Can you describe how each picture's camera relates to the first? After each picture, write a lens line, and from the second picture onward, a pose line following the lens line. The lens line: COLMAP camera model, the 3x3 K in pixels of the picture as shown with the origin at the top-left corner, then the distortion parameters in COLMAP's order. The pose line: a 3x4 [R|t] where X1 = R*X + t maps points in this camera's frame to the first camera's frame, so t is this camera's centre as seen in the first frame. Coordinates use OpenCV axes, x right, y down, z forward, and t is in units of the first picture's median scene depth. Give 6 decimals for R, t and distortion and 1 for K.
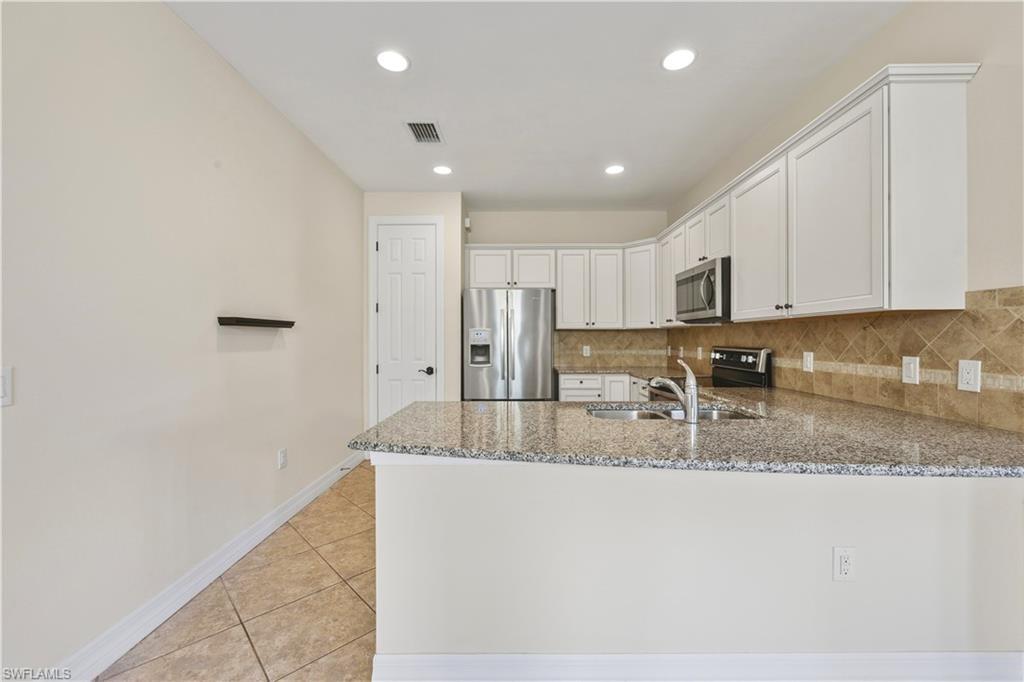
lens RADIAL K [[416.2, 0, 512.5], [0, 416.2, 339.9], [0, 0, 1]] dist [-0.000518, -0.000017]
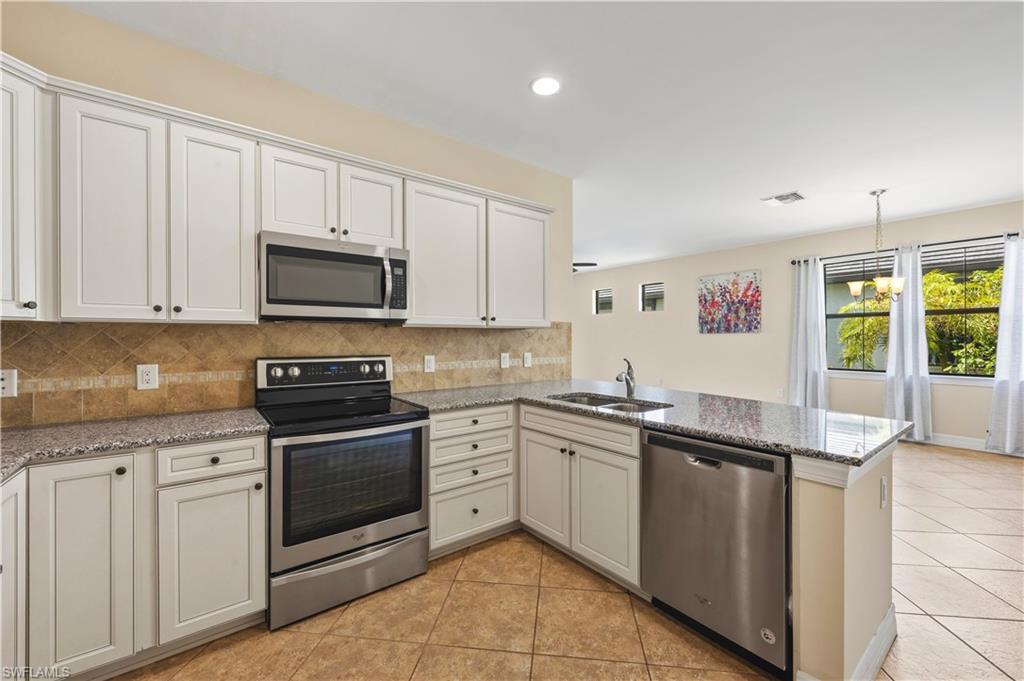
lens RADIAL K [[416.2, 0, 512.6], [0, 416.2, 336.6], [0, 0, 1]] dist [-0.000518, -0.000017]
pose [[-0.627445, -0.000588, 0.778661, -0.394288], [0.002239, 0.999994, 0.002559, -0.029957], [-0.778658, 0.003349, -0.627440, 1.753605]]
